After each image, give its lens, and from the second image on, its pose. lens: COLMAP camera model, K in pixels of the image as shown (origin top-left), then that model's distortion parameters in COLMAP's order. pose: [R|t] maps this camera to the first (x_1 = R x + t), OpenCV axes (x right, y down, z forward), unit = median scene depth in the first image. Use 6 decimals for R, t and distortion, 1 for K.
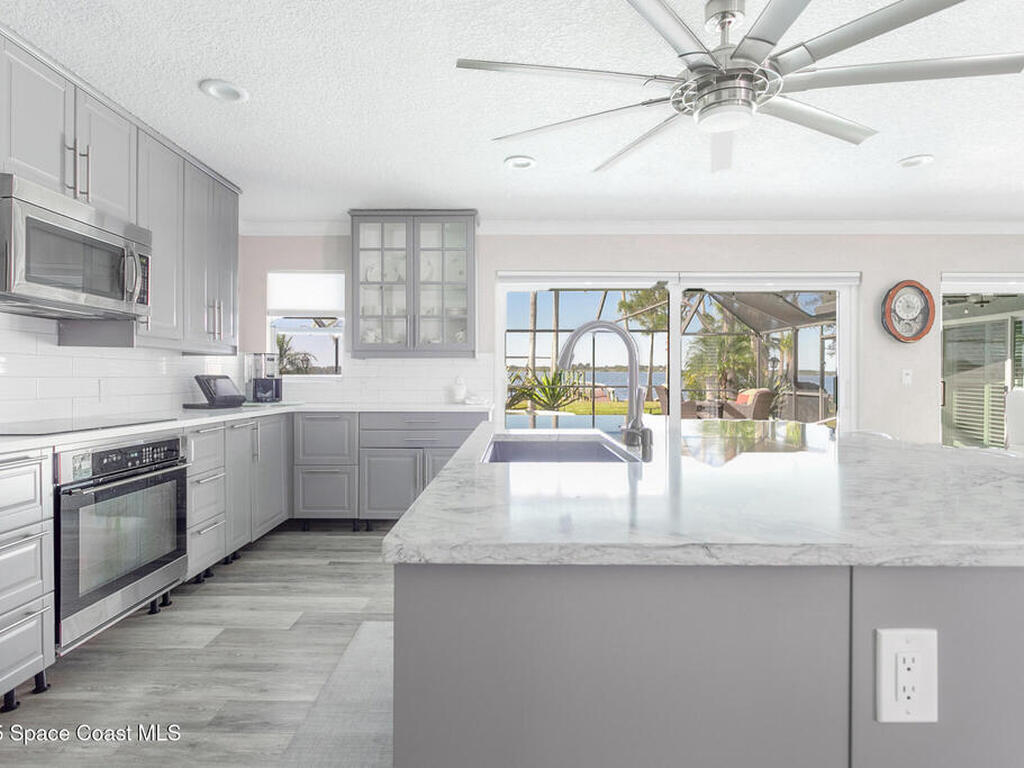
lens RADIAL K [[559.6, 0, 511.2], [0, 559.6, 380.6], [0, 0, 1]] dist [-0.001581, -0.000163]
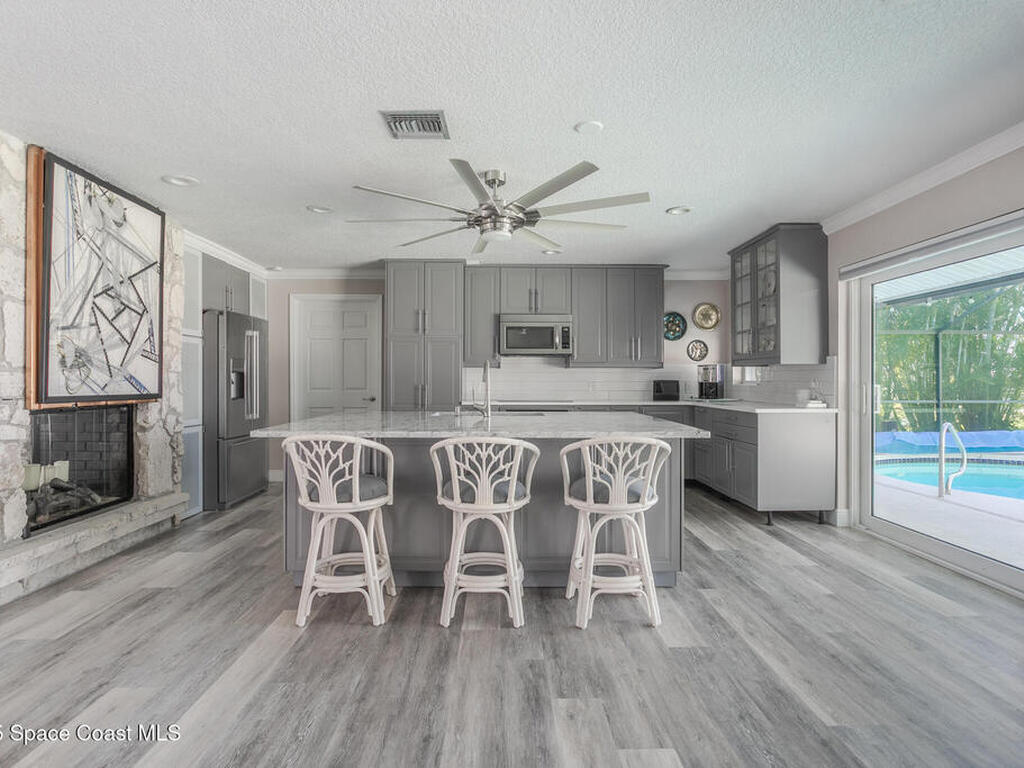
lens RADIAL K [[559.6, 0, 512.6], [0, 559.6, 385.2], [0, 0, 1]] dist [-0.001581, -0.000163]
pose [[0.031972, -0.006570, -0.999467, 1.671825], [-0.012034, 0.999903, -0.006958, 0.032193], [0.999416, 0.012250, 0.031890, 0.751386]]
